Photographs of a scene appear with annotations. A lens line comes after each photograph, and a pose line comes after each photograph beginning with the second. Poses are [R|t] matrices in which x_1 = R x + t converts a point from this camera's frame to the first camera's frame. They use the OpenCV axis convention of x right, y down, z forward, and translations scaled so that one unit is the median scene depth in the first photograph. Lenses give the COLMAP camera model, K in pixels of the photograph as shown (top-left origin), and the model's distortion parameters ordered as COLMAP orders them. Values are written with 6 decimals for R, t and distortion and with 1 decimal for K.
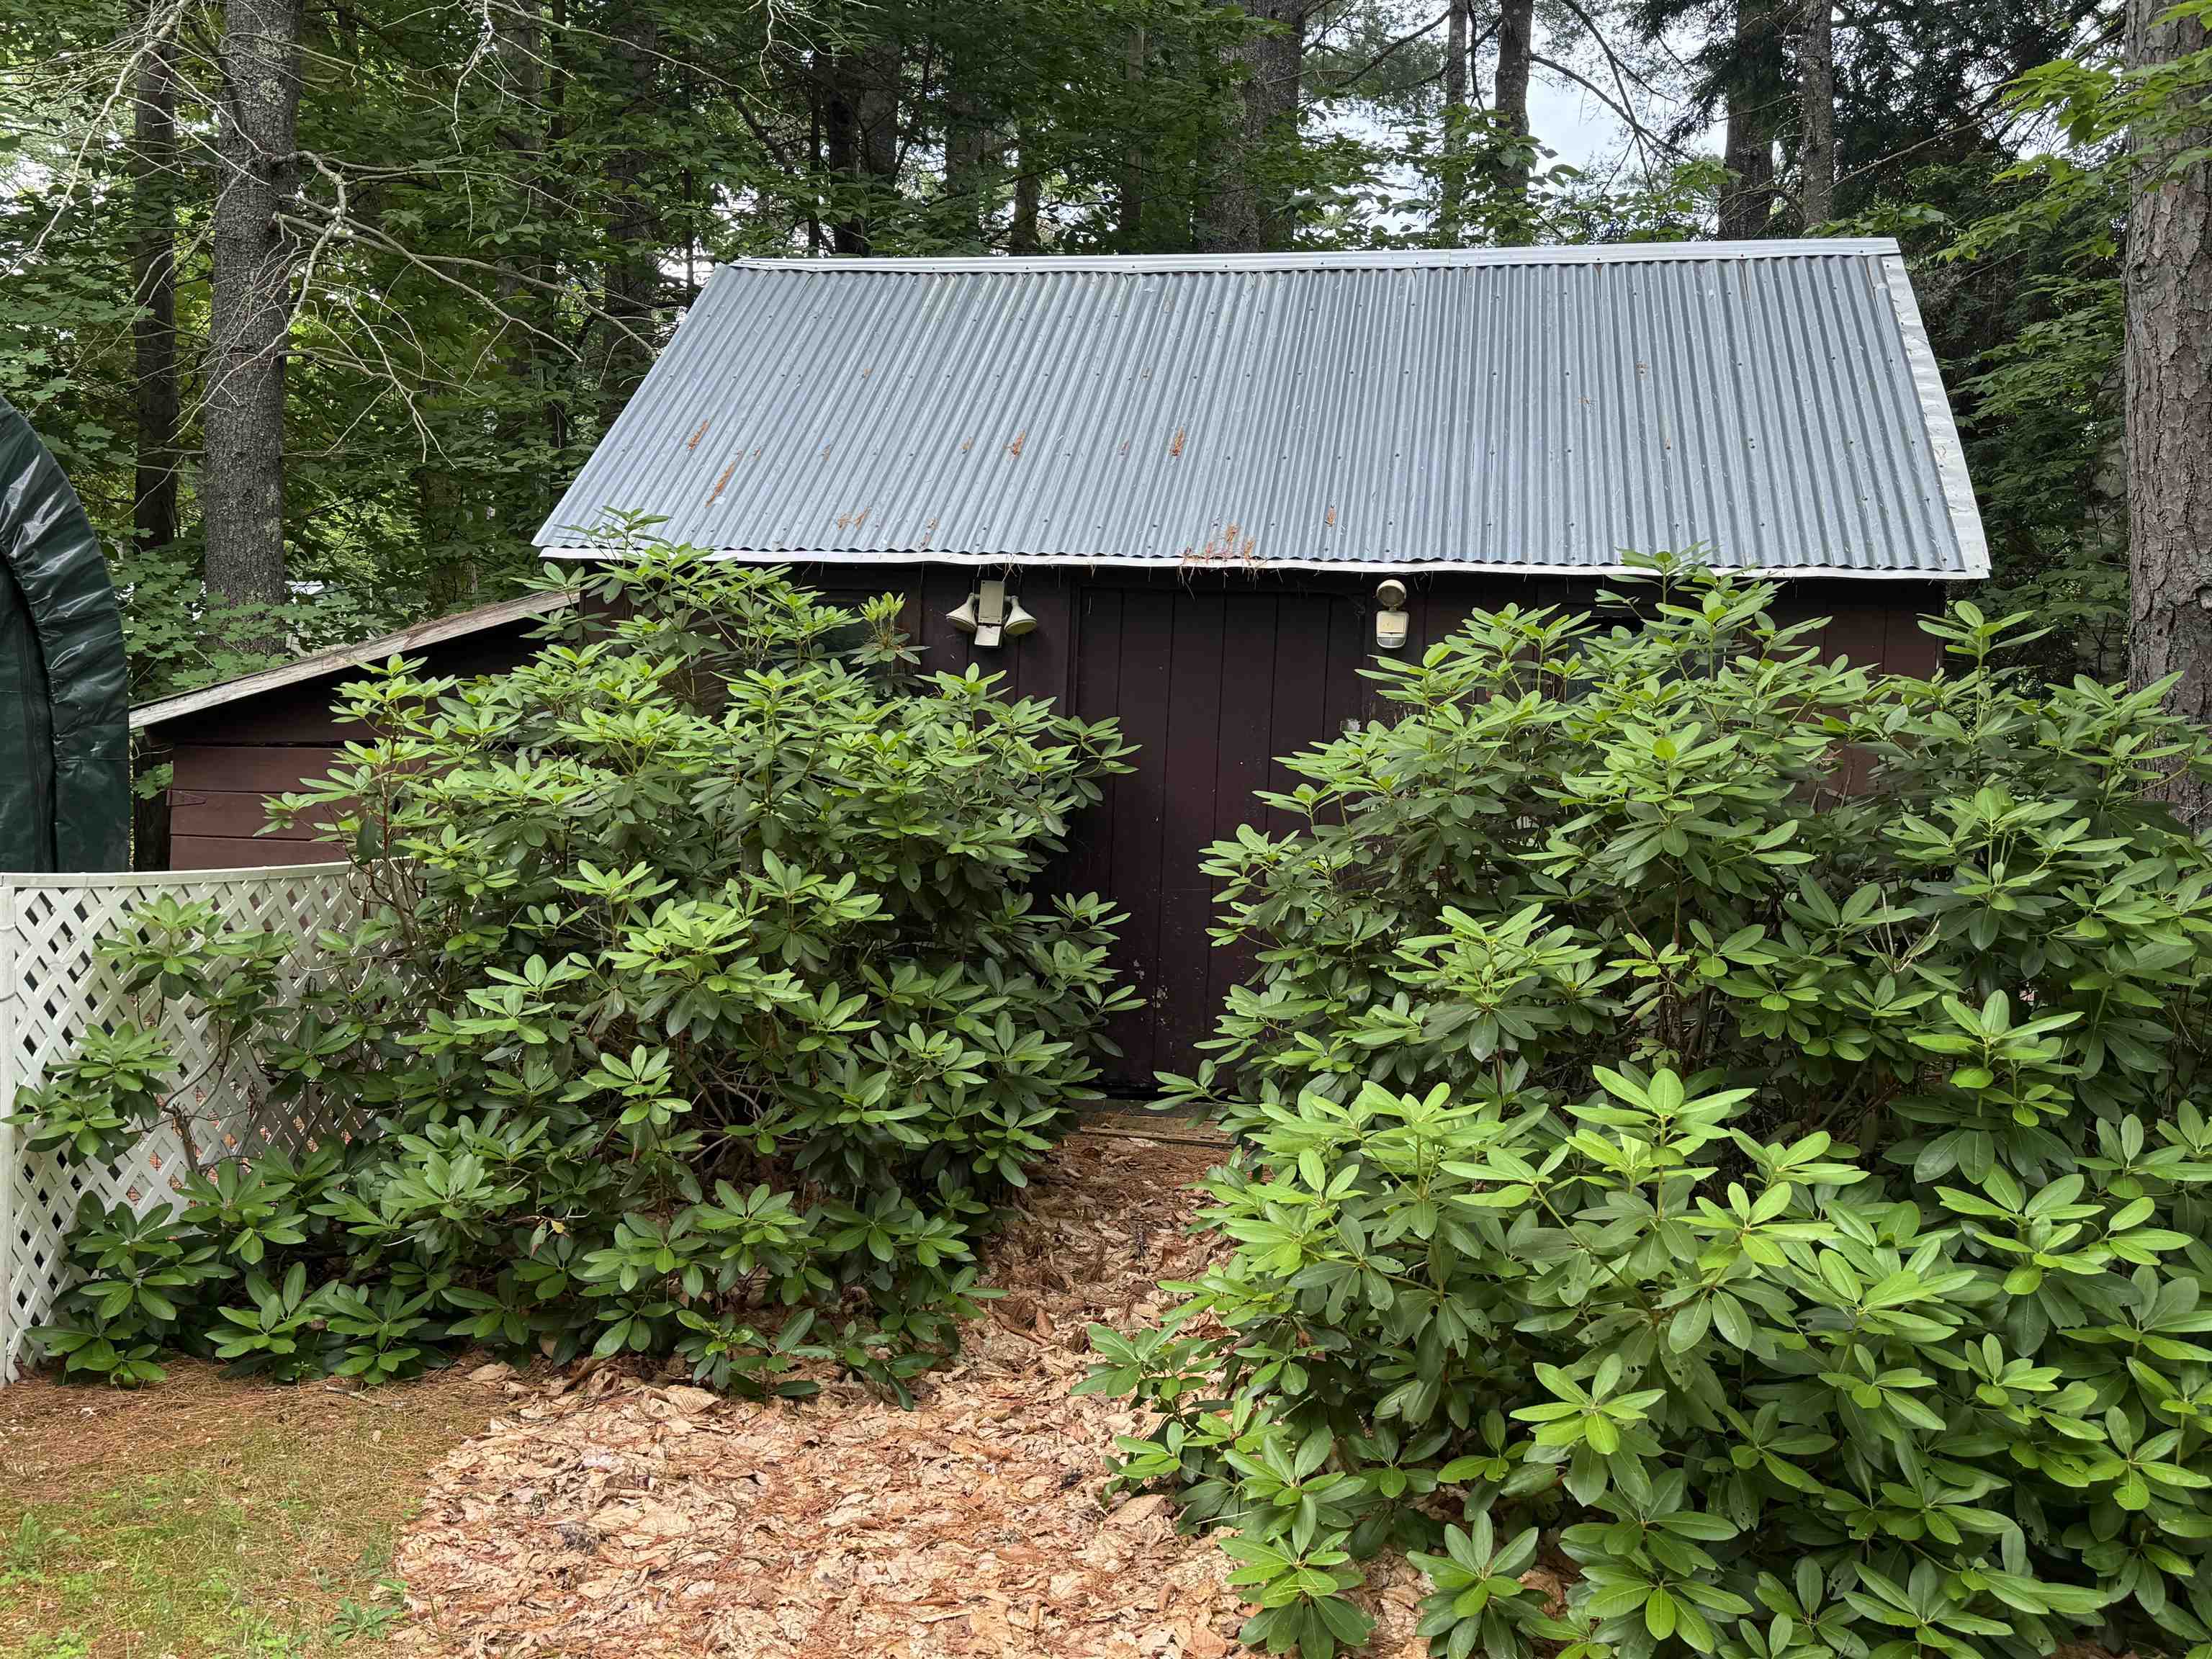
lens RADIAL K [[2133.2, 0, 1107.4], [0, 2133.2, 828.7], [0, 0, 1]] dist [0.000841, -0.000242]
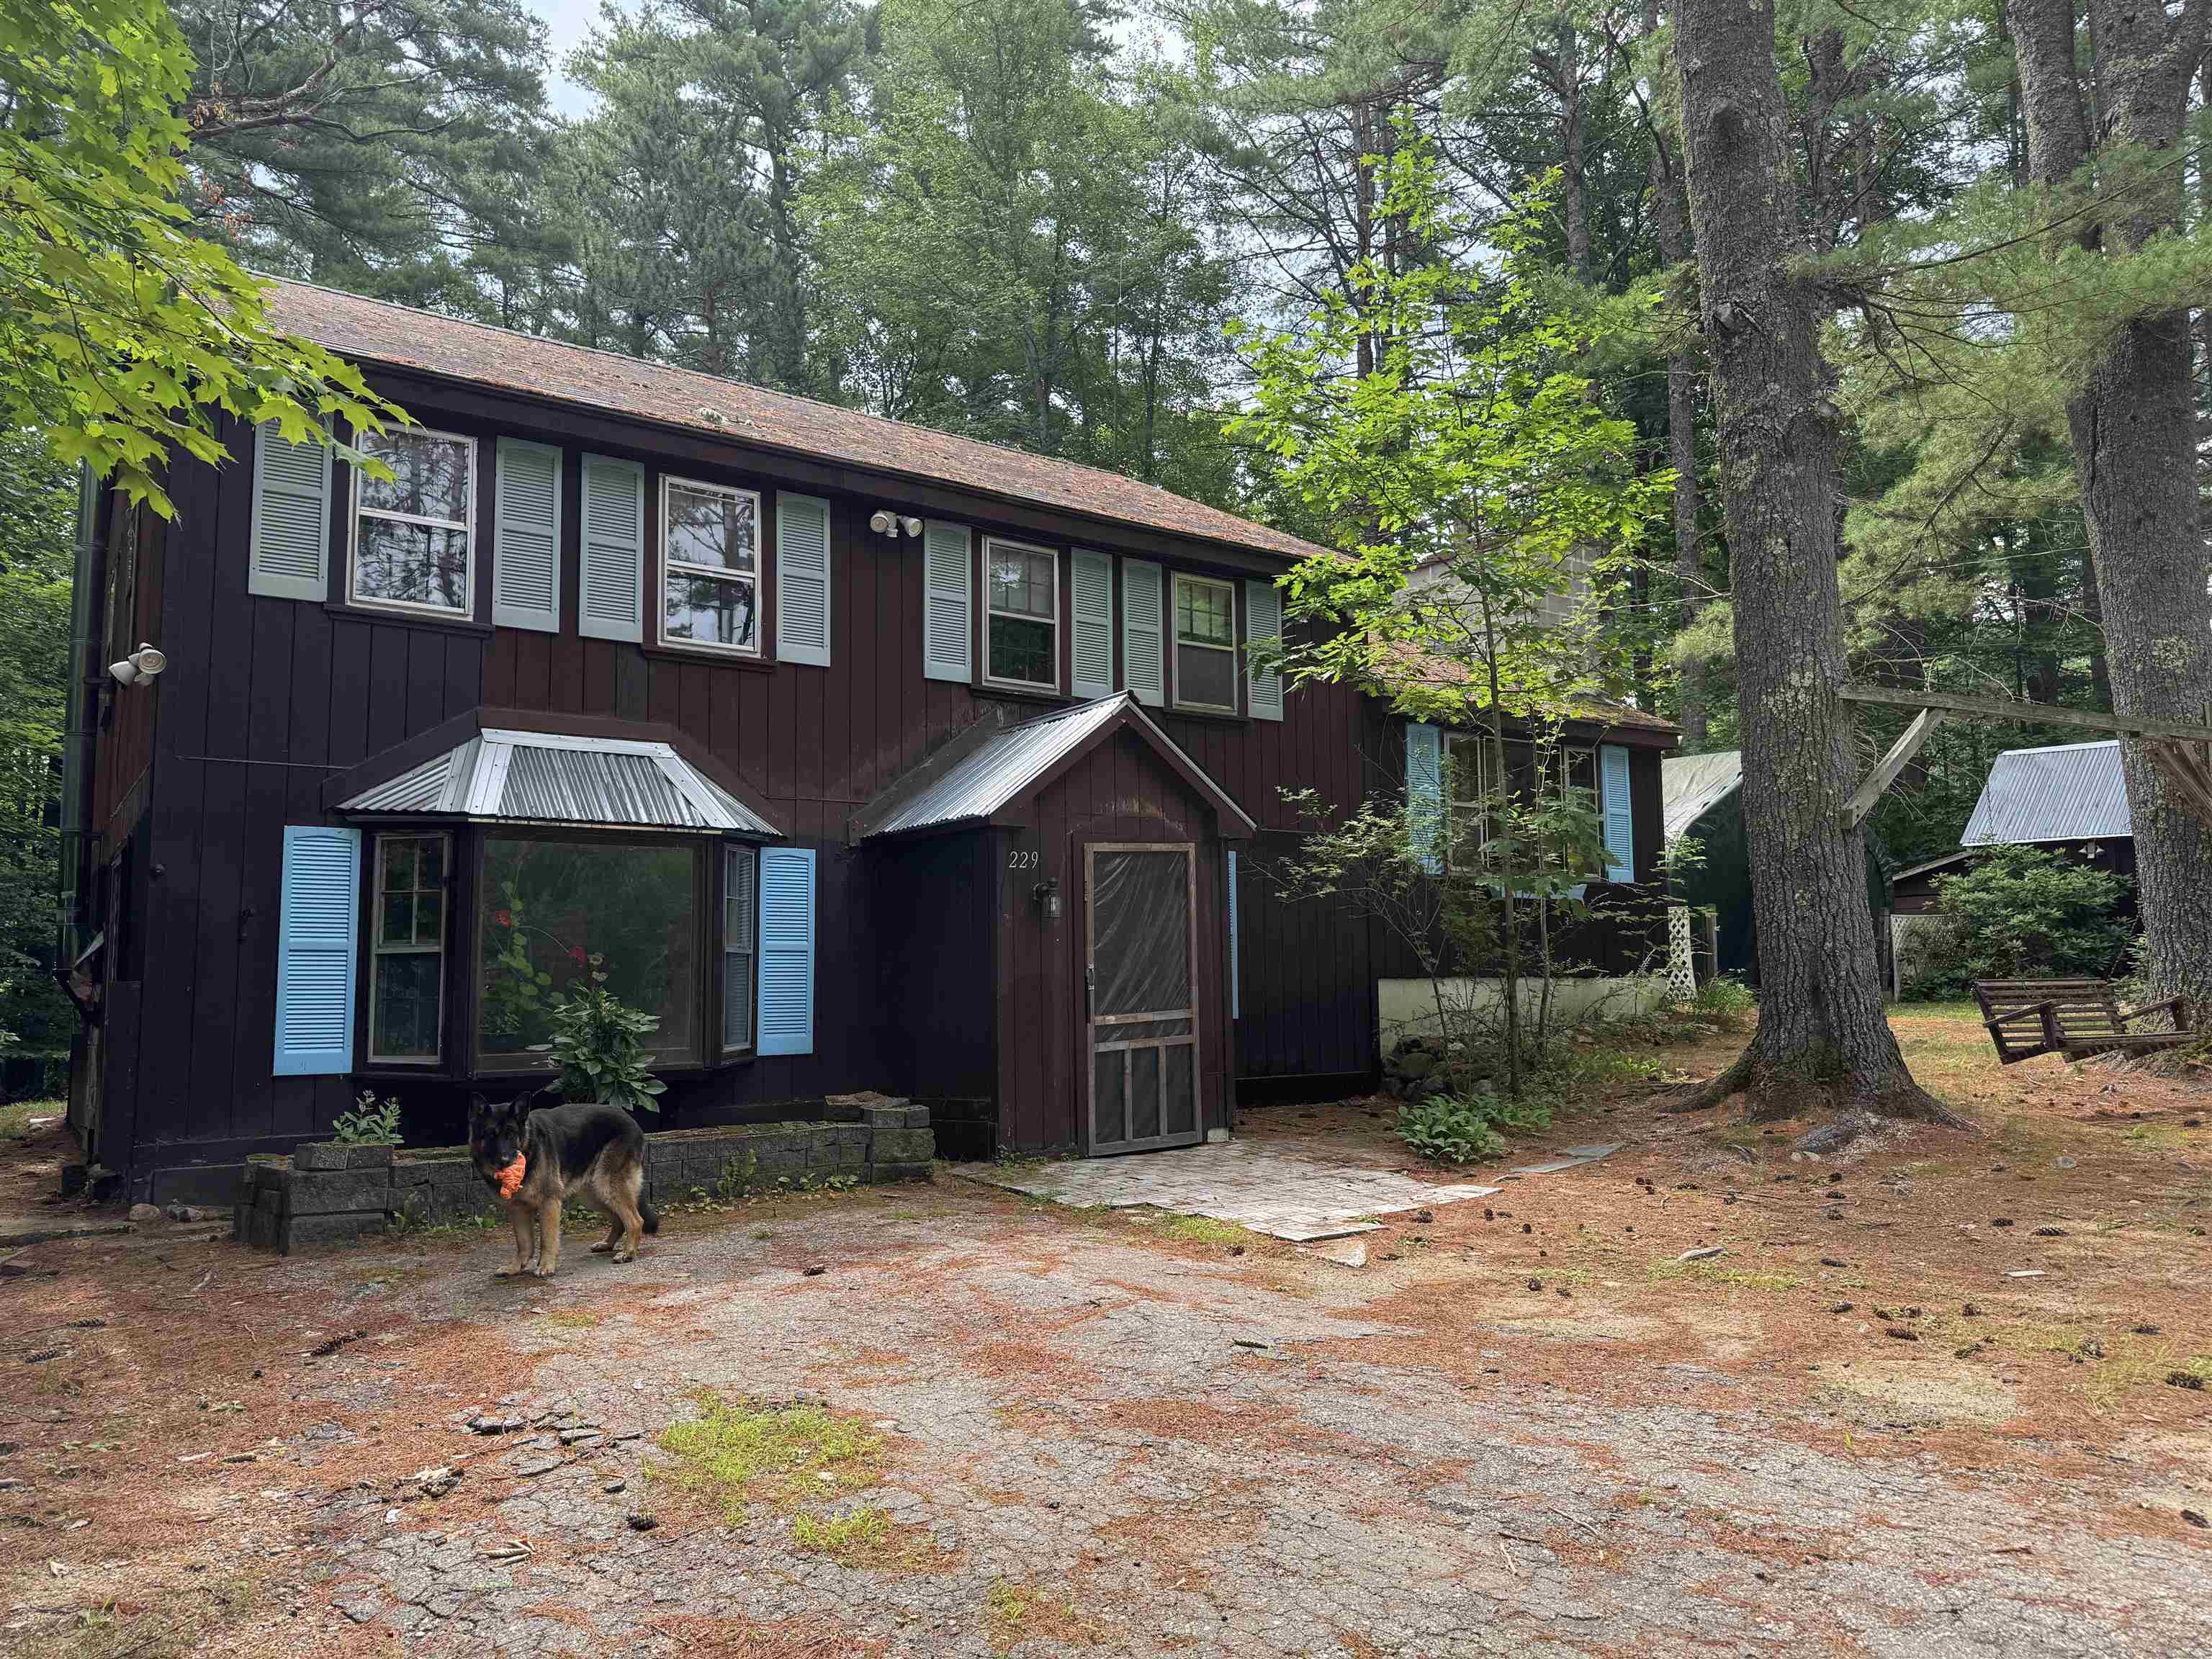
lens RADIAL K [[1545.4, 0, 1084.8], [0, 1545.4, 836.8], [0, 0, 1]] dist [0.091375, -0.116945]
pose [[0.780984, -0.092333, -0.617688, 0.342320], [0.027003, 0.993079, -0.114306, 0.185603], [0.623967, 0.072592, 0.778072, -2.867648]]
